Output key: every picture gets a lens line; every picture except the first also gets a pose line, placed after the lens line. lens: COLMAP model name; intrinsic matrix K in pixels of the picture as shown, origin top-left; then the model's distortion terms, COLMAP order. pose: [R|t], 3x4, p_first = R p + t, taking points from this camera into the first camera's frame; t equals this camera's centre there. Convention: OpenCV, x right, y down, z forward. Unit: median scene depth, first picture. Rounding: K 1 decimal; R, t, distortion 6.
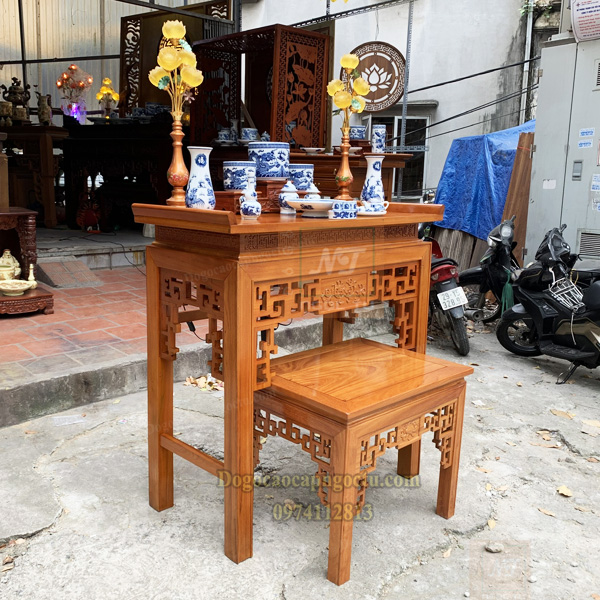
lens RADIAL K [[666.1, 0, 241.7], [0, 666.1, 300.0], [0, 0, 1]] dist [0.015205, -0.018198]
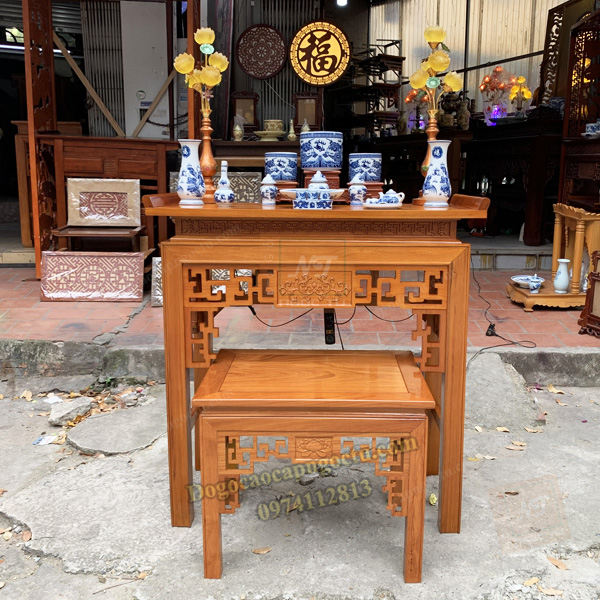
lens RADIAL K [[657.6, 0, 286.7], [0, 657.6, 287.8], [0, 0, 1]] dist [0.011911, -0.002919]
pose [[0.719232, 0.105166, -0.686764, 0.689260], [-0.124042, 0.992033, 0.022007, -0.025762], [0.683607, 0.069359, 0.726547, 0.282119]]
